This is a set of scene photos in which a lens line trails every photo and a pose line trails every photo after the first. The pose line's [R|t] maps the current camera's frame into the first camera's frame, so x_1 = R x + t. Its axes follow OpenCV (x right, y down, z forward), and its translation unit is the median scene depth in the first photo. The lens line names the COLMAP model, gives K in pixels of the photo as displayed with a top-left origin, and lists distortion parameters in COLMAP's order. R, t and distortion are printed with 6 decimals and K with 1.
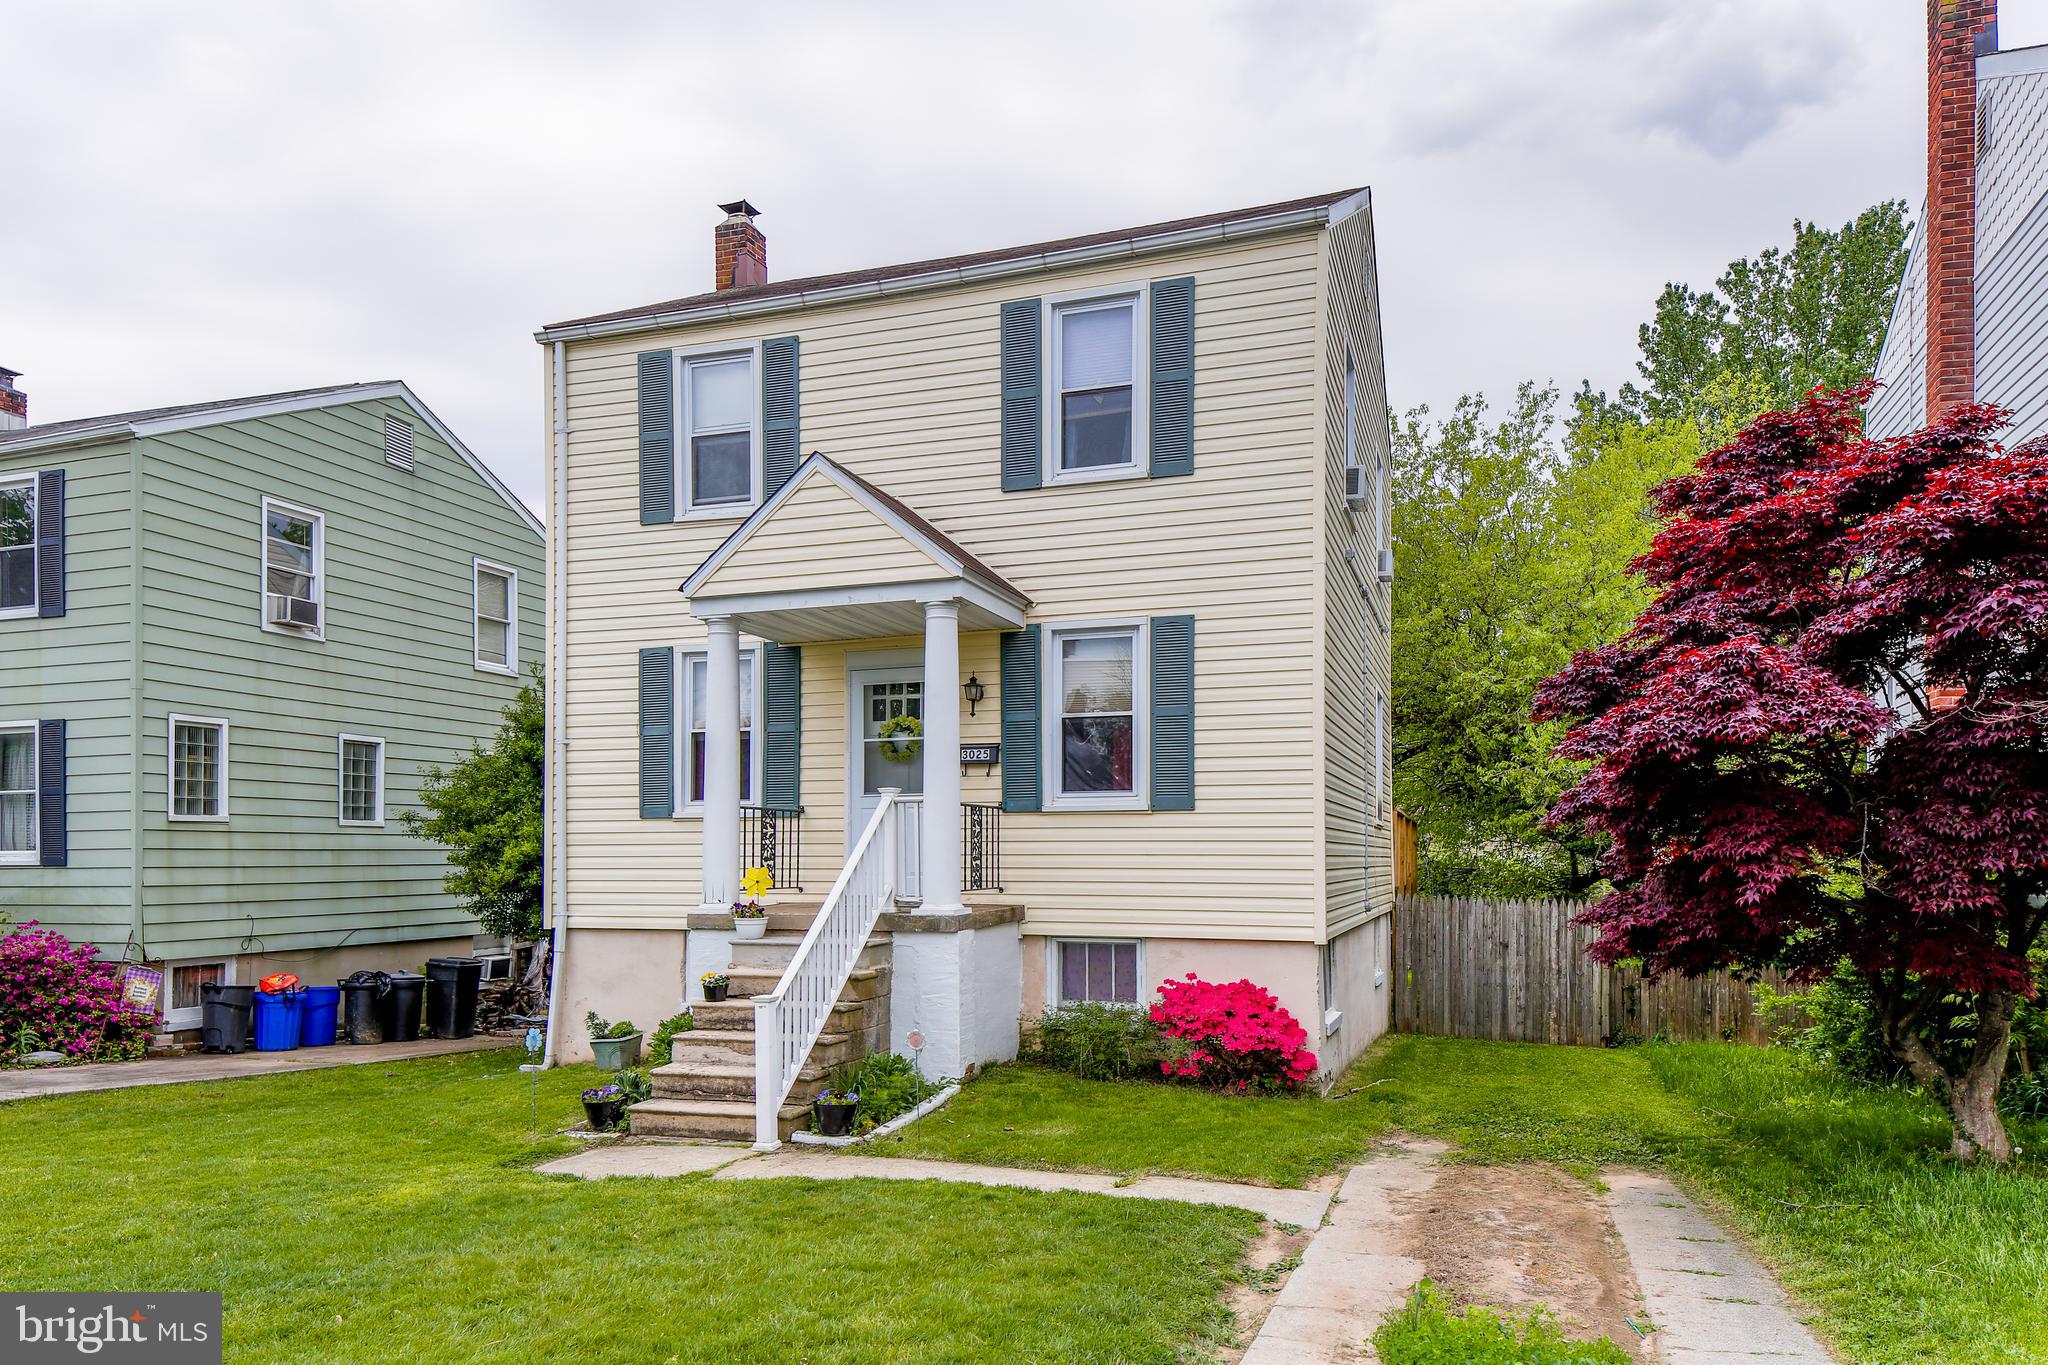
lens RADIAL K [[1383.5, 0, 996.5], [0, 1383.5, 742.9], [0, 0, 1]] dist [0.113243, -0.117826]
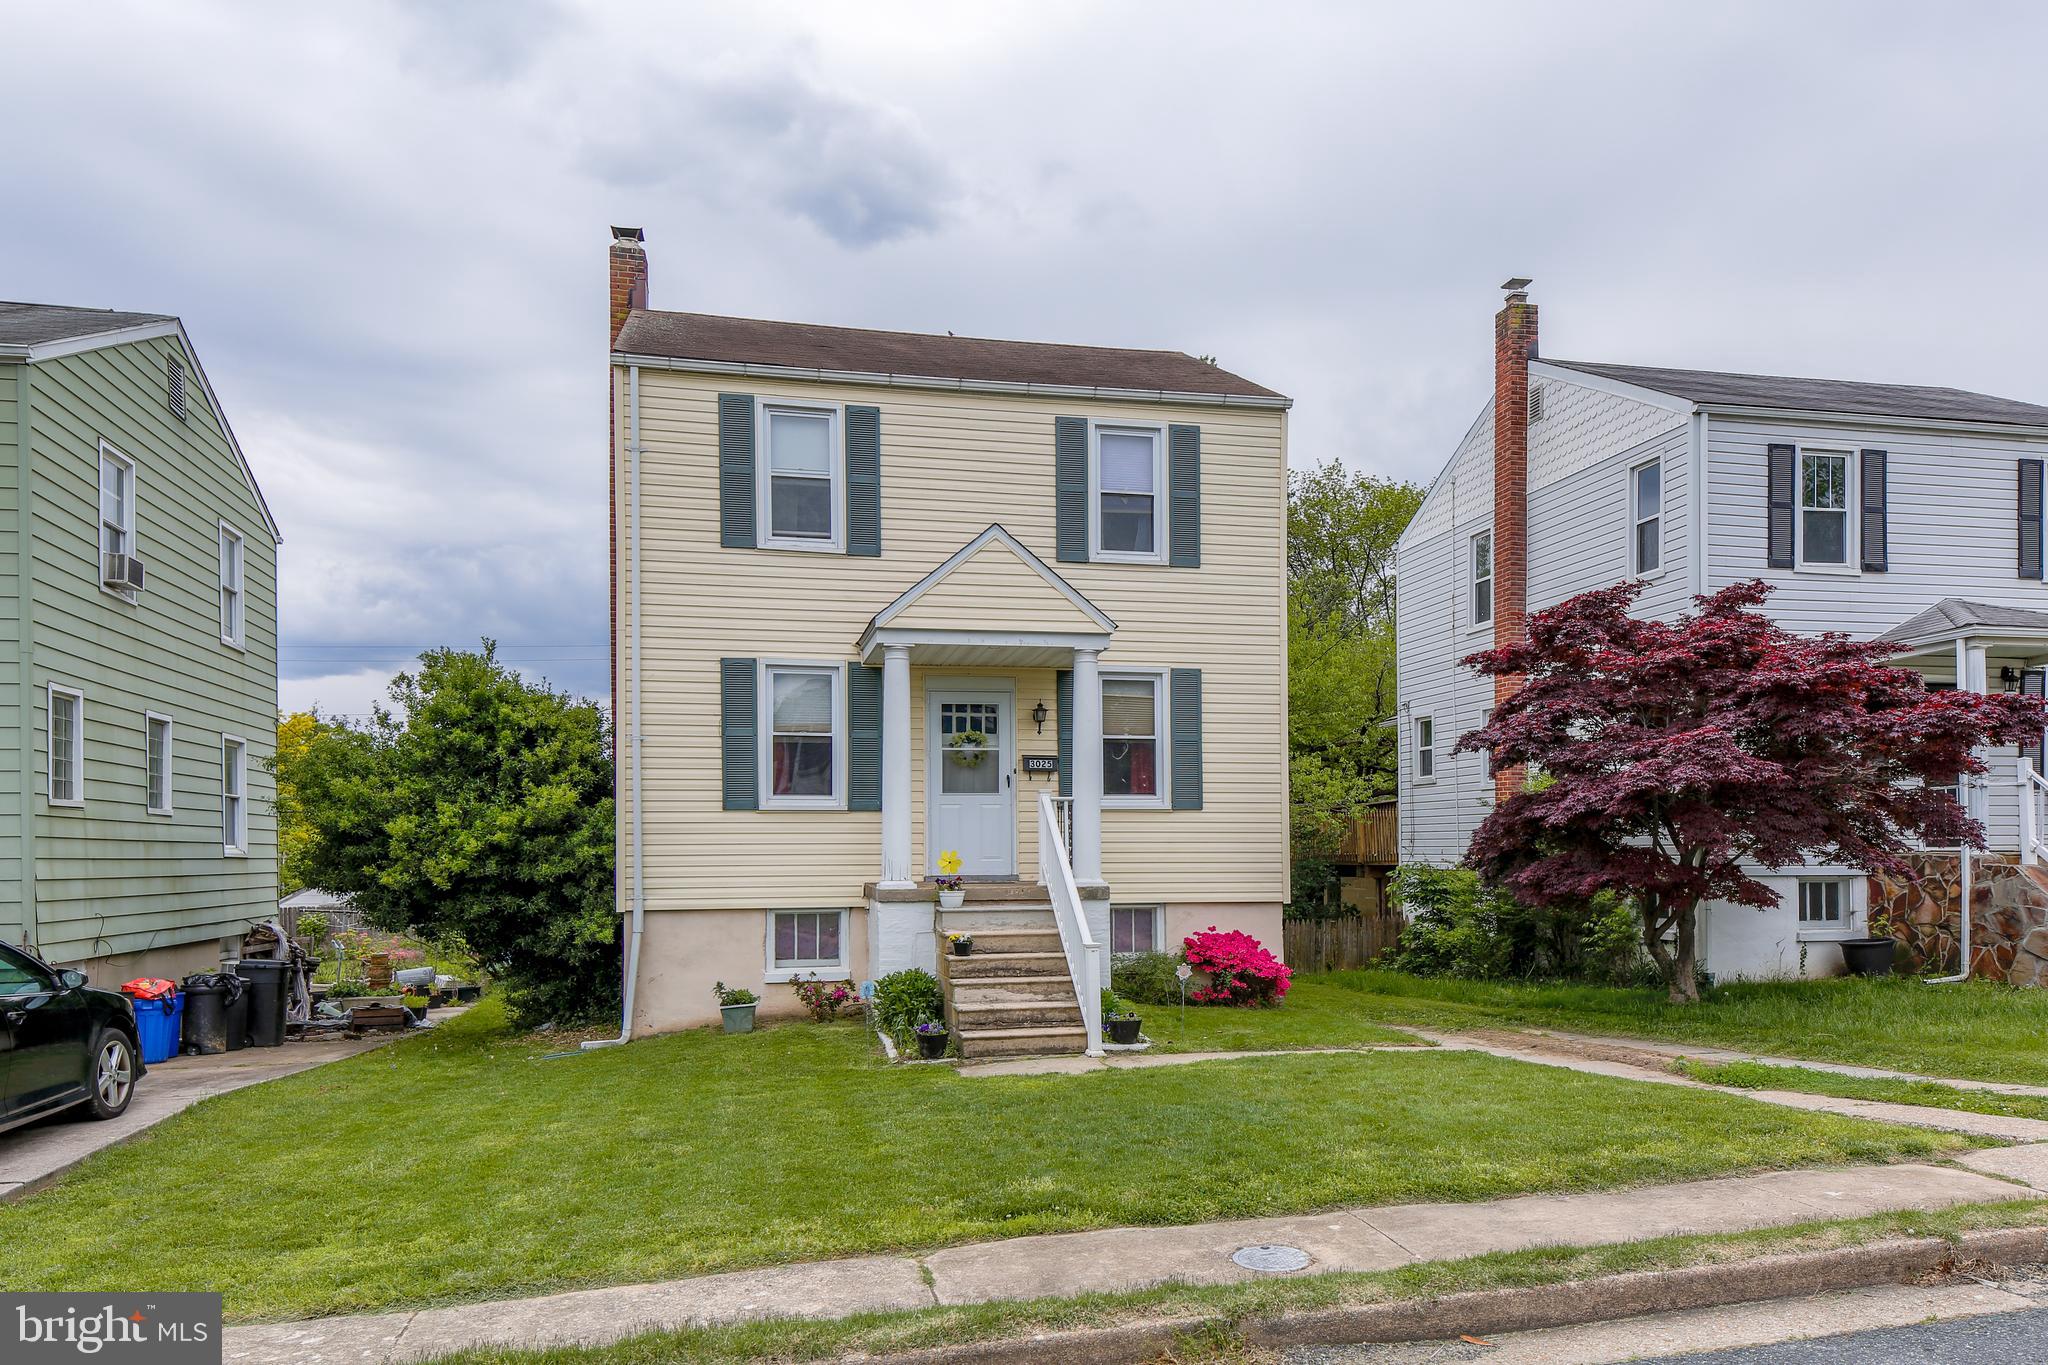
lens RADIAL K [[1401.0, 0, 1022.0], [0, 1401.0, 716.1], [0, 0, 1]] dist [0.119967, -0.126120]
pose [[0.849015, 0.049575, 0.526037, -0.688484], [-0.039613, 0.998759, -0.030191, 0.004032], [-0.526881, 0.004795, 0.849925, -0.090597]]
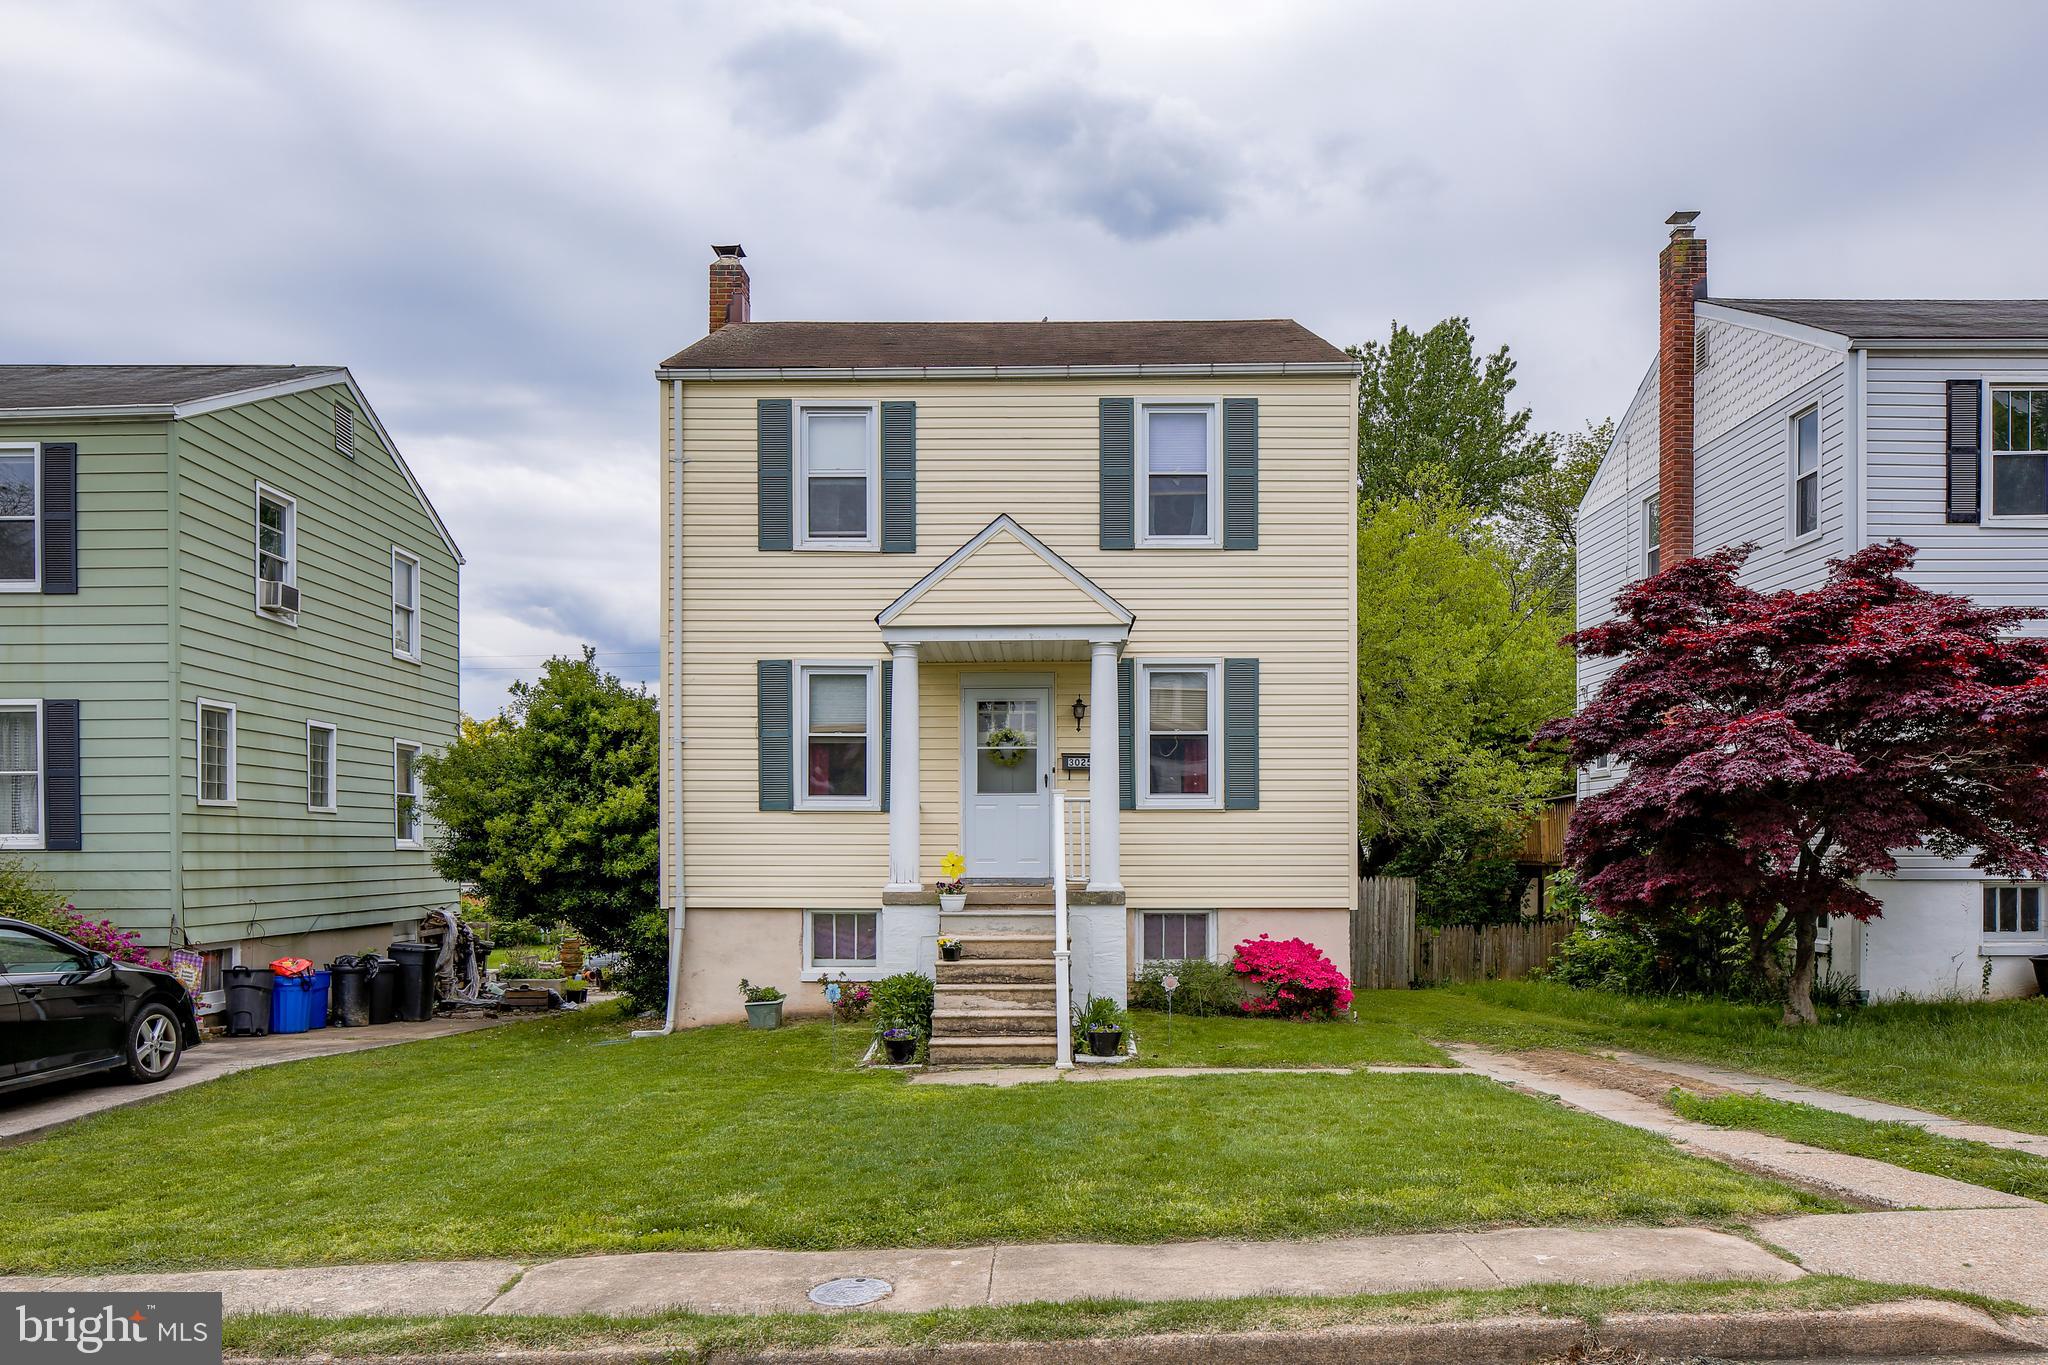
lens RADIAL K [[1429.5, 0, 1004.2], [0, 1429.5, 728.7], [0, 0, 1]] dist [-0.001499, 0.003446]
pose [[0.947430, 0.029196, 0.318628, -0.465279], [-0.027994, 0.999573, -0.008352, -0.008251], [-0.318736, -0.001007, 0.947843, -0.171809]]
